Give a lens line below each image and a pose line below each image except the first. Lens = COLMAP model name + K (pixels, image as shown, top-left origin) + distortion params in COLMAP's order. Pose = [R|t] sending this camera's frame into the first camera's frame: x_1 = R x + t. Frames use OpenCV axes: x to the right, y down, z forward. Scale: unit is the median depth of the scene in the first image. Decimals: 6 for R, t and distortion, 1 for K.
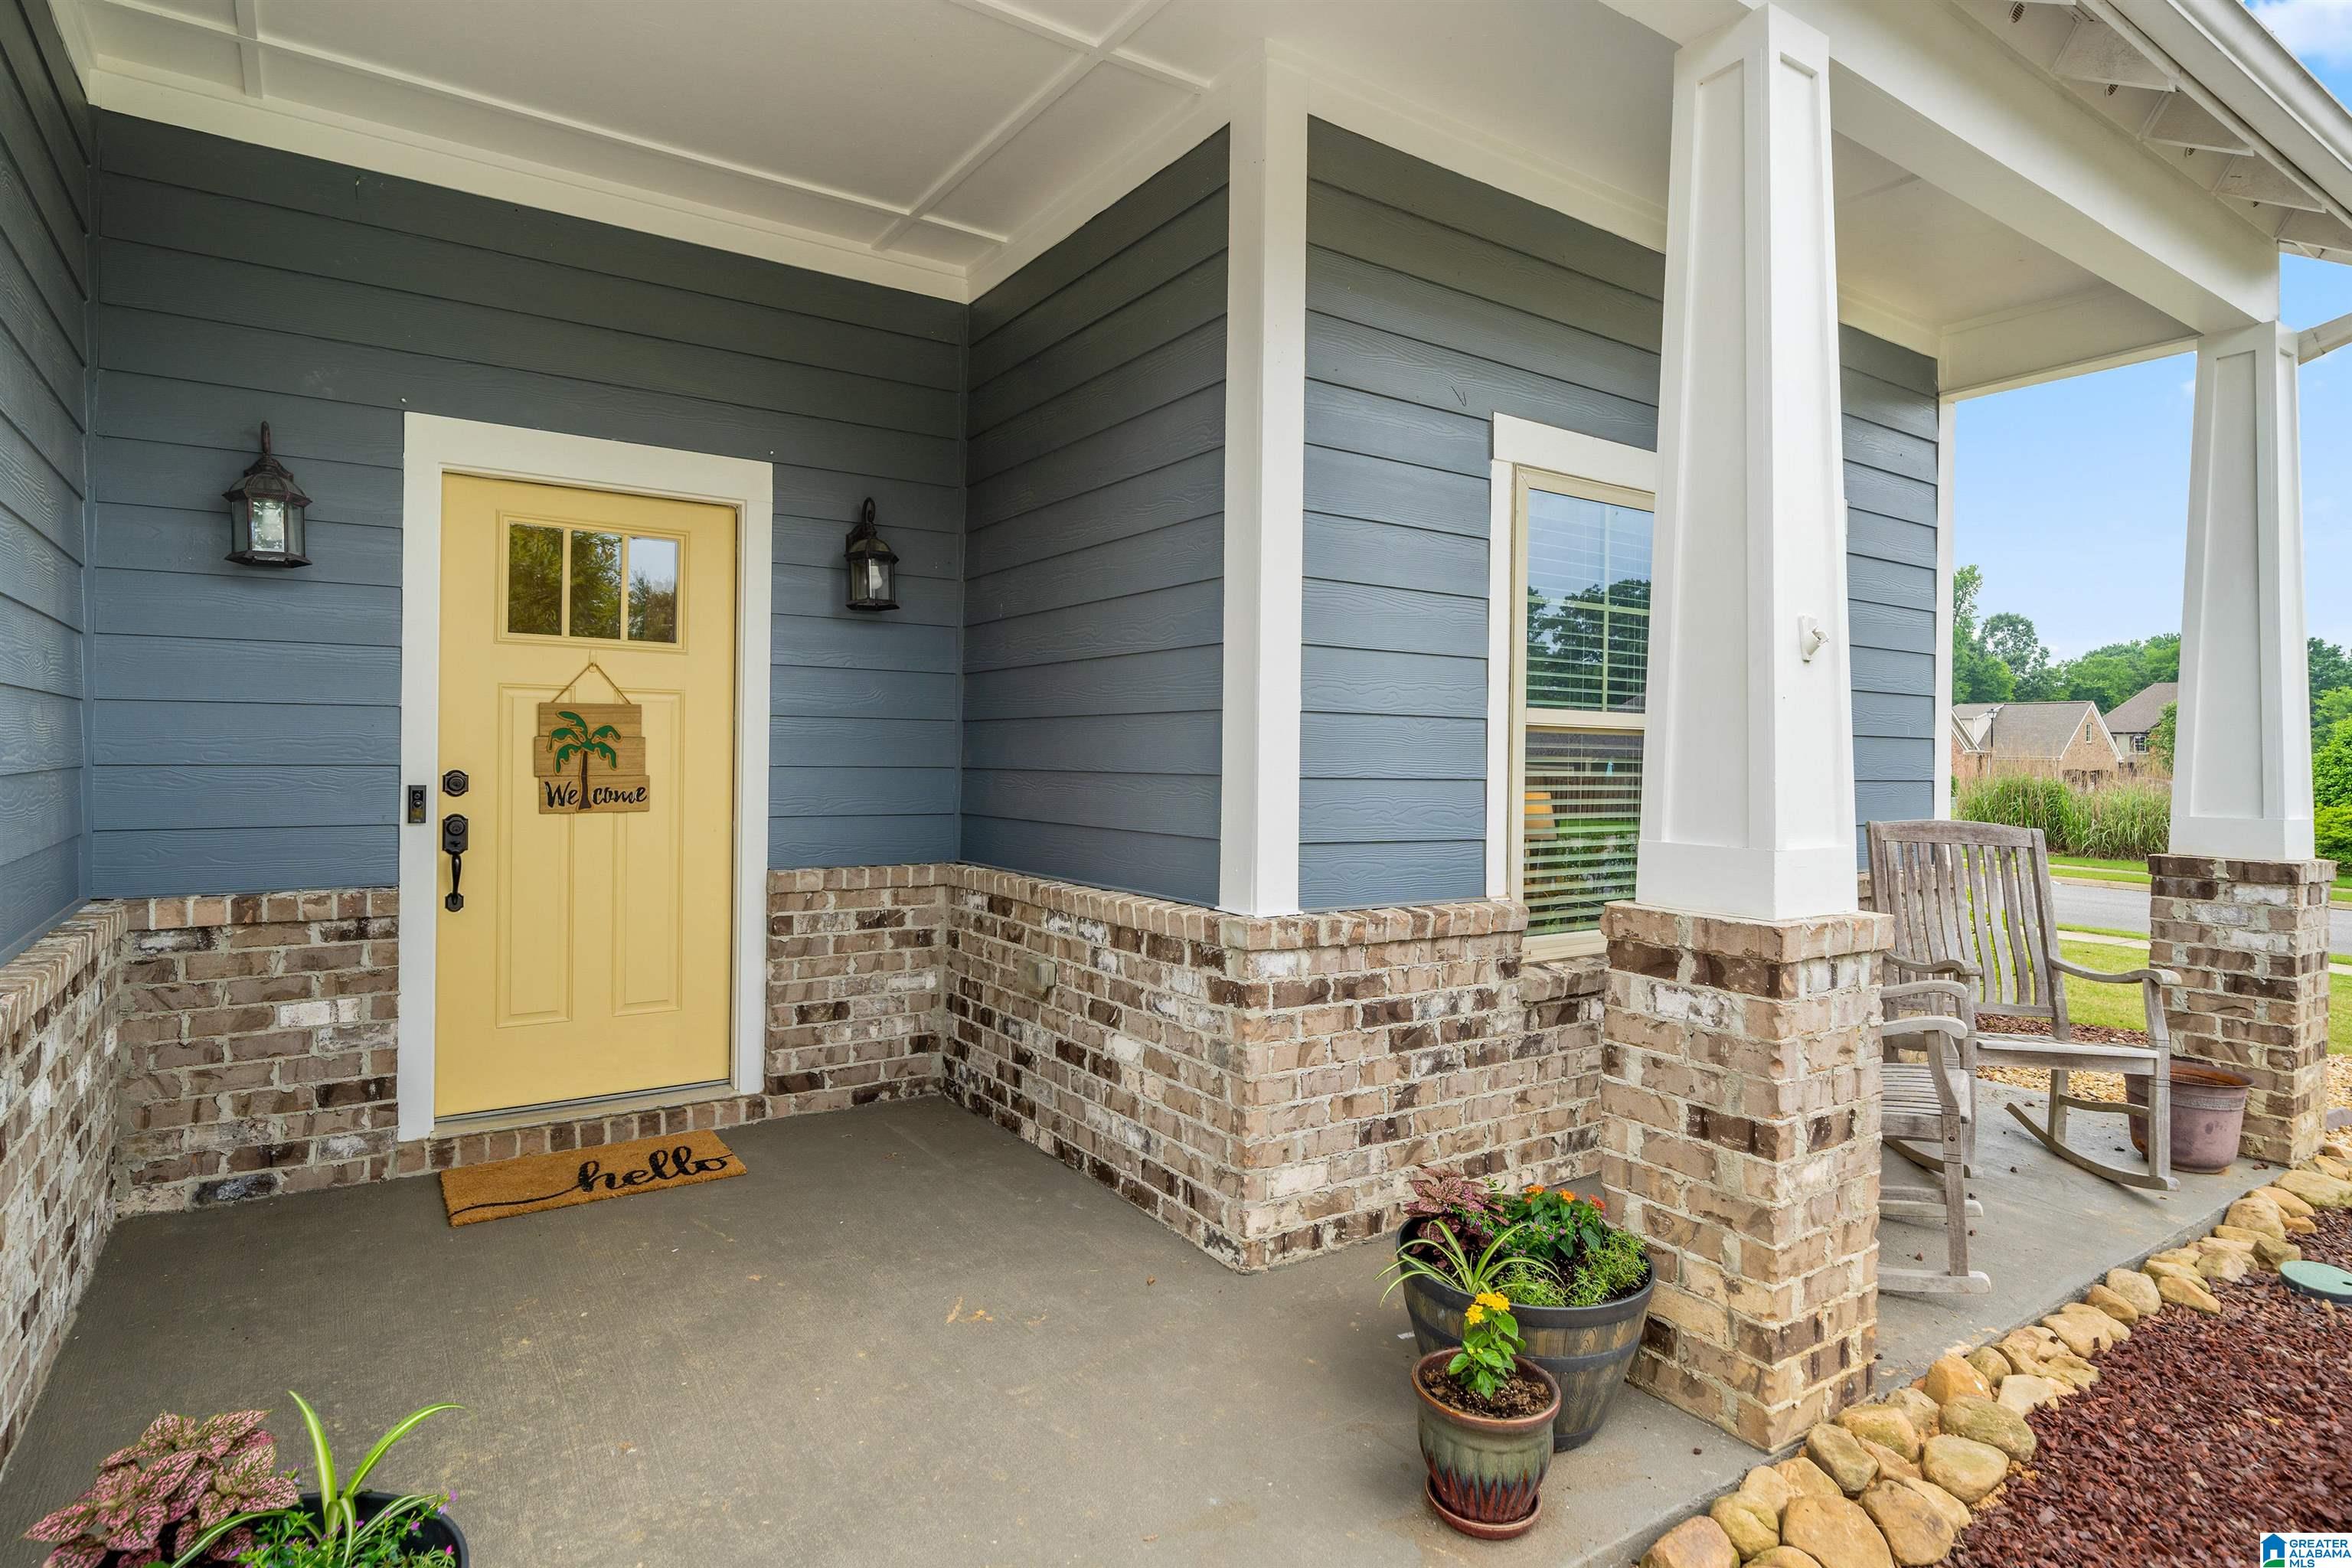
lens RADIAL K [[1244.0, 0, 1185.3], [0, 1244.0, 763.9], [0, 0, 1]] dist [-0.000578, -0.000302]
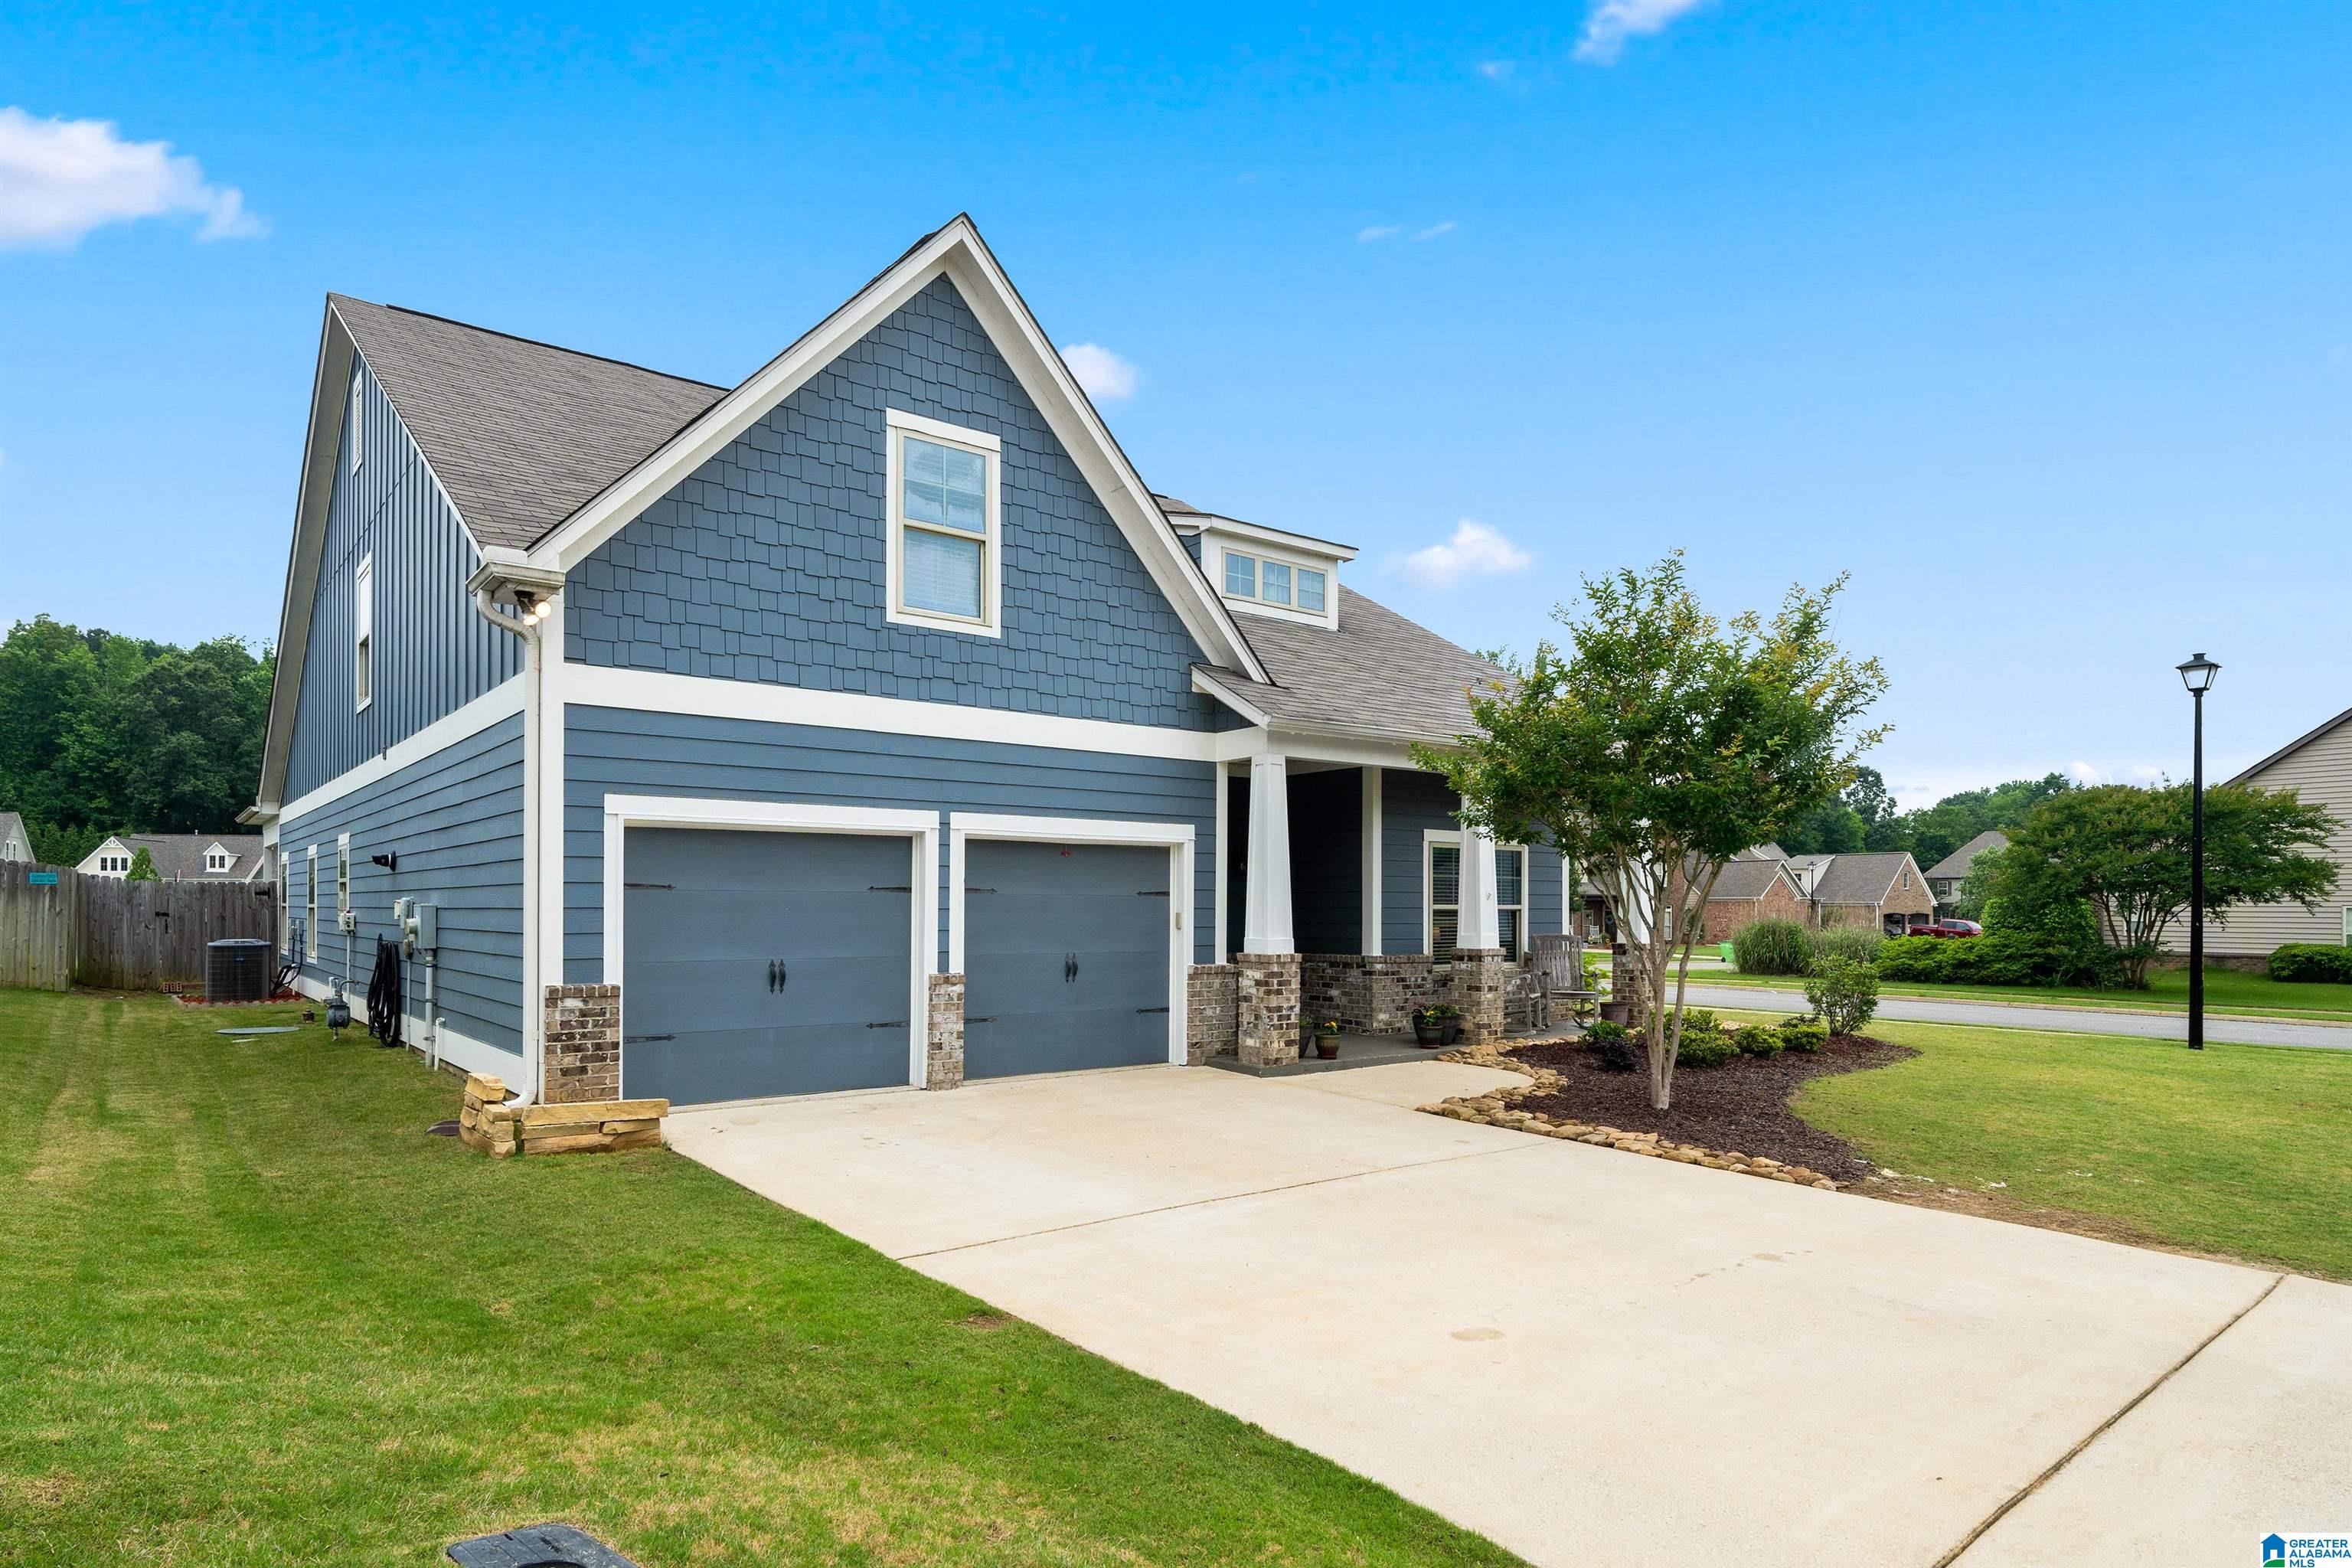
lens RADIAL K [[1290.9, 0, 1181.2], [0, 1290.9, 910.7], [0, 0, 1]] dist [-0.000456, -0.000039]
pose [[0.995777, -0.012458, 0.090958, -0.906380], [0.012945, 0.999905, -0.004771, -0.017907], [-0.090890, 0.005928, 0.995843, -3.046459]]
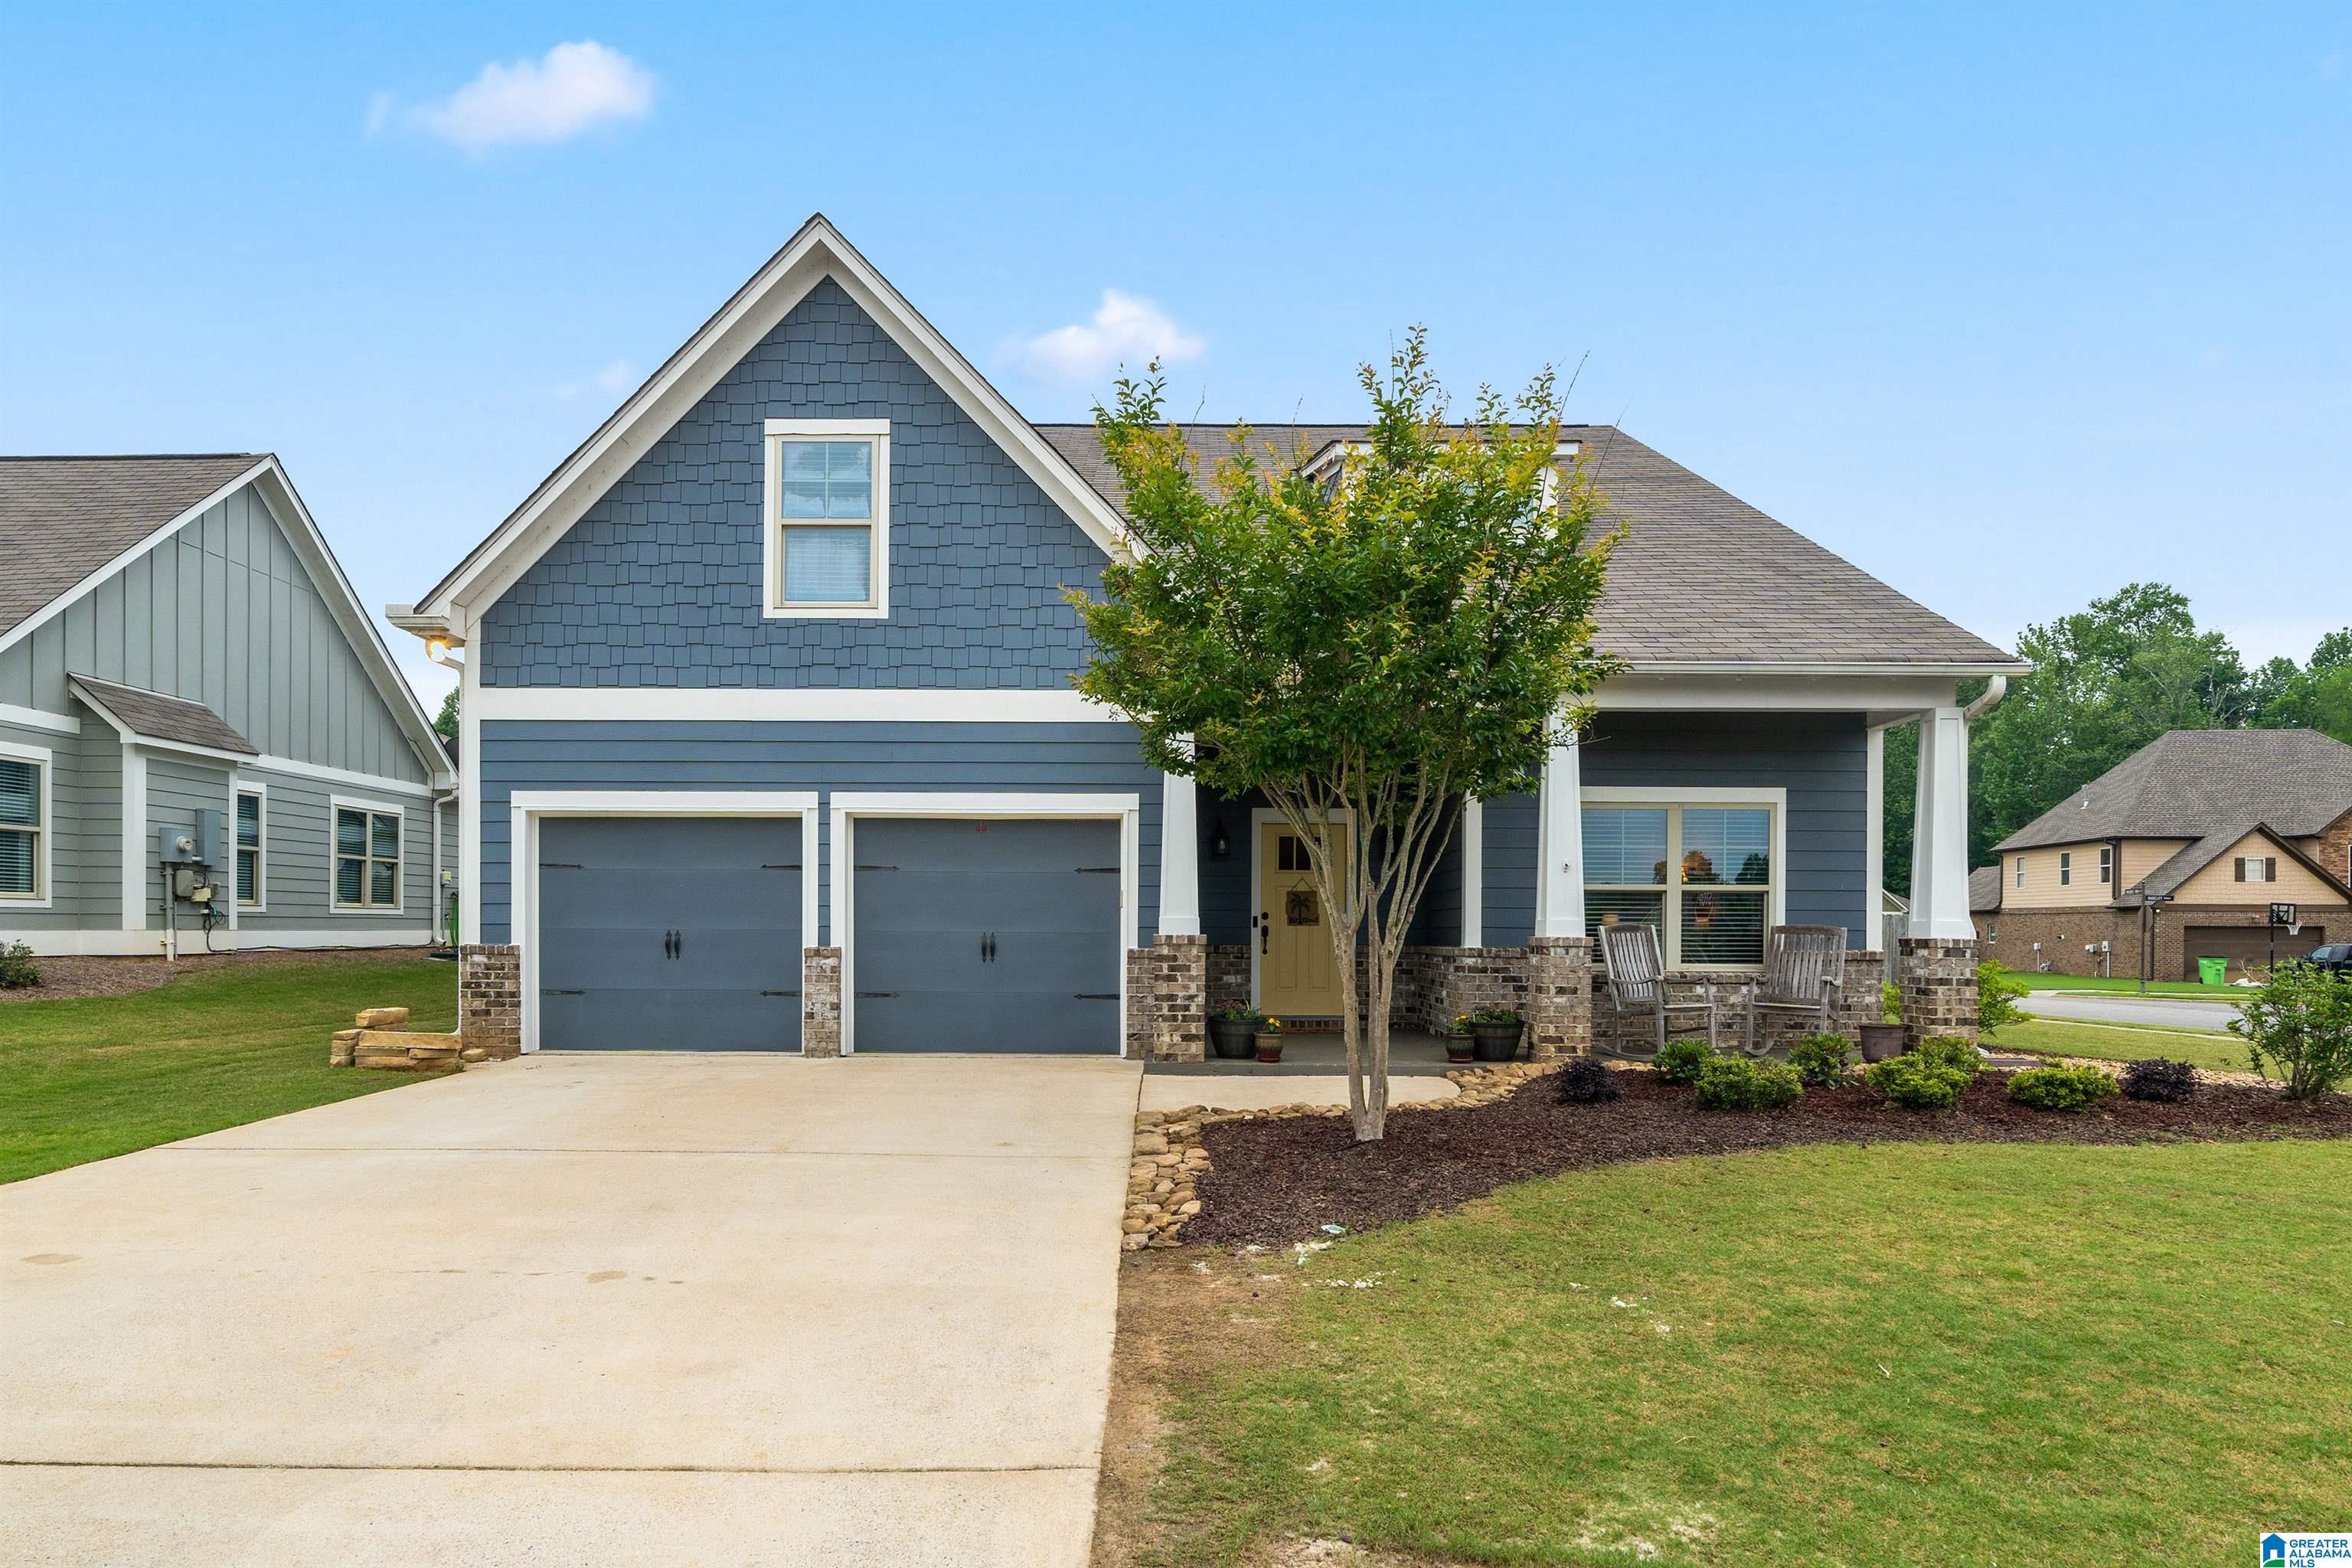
lens RADIAL K [[1319.3, 0, 1209.9], [0, 1319.3, 940.8], [0, 0, 1]] dist [-0.005536, -0.000366]
pose [[0.841050, -0.006242, -0.540922, 1.293562], [0.003309, 0.999974, -0.006394, 0.112607], [0.540948, 0.003588, 0.841048, -2.212171]]
